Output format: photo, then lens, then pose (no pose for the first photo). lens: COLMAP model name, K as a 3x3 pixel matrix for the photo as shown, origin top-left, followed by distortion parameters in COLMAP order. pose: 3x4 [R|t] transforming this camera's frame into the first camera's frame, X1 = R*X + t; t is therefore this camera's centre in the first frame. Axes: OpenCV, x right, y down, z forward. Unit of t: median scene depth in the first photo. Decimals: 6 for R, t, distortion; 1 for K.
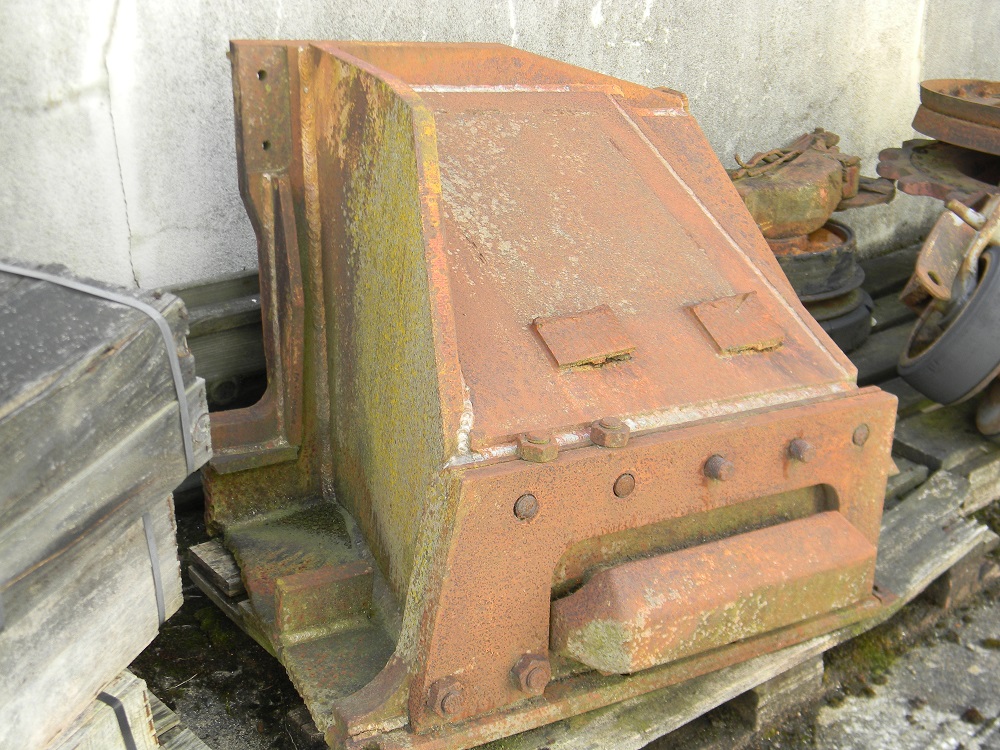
lens RADIAL K [[1180.1, 0, 497.8], [0, 1180.1, 375.6], [0, 0, 1]] dist [0.004460, 0.000000]
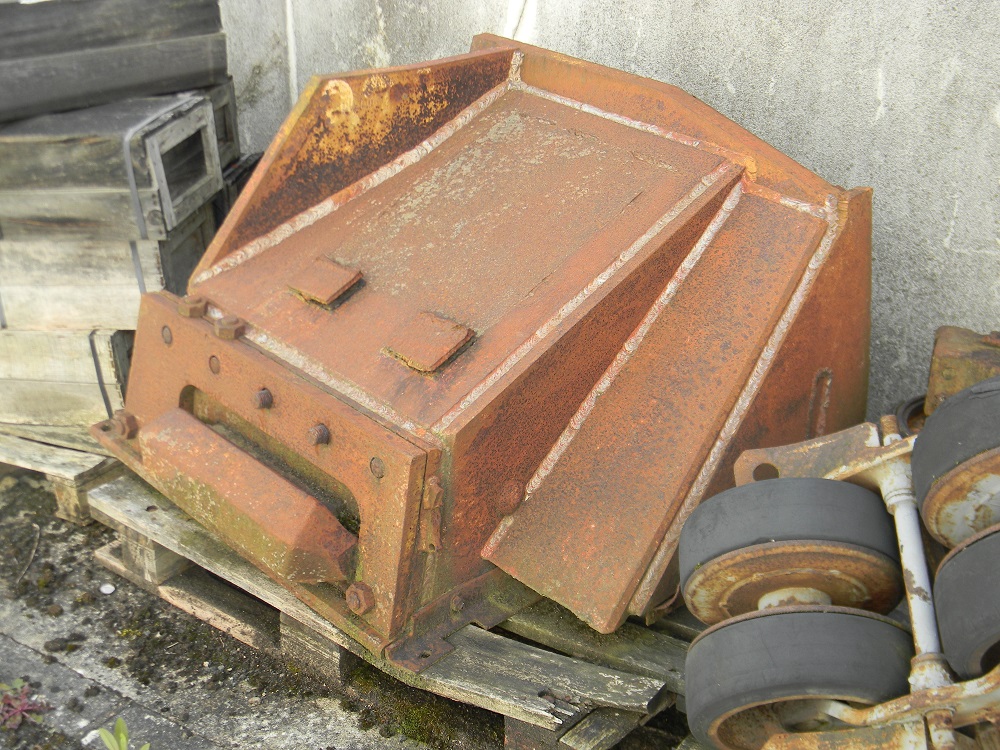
lens RADIAL K [[1180.1, 0, 498.0], [0, 1180.1, 374.2], [0, 0, 1]] dist [0.004460, 0.000000]
pose [[0.287351, 0.396144, -0.872066, 1.042163], [-0.414662, 0.872172, 0.259559, -0.287987], [0.863415, 0.287028, 0.414886, 0.549646]]
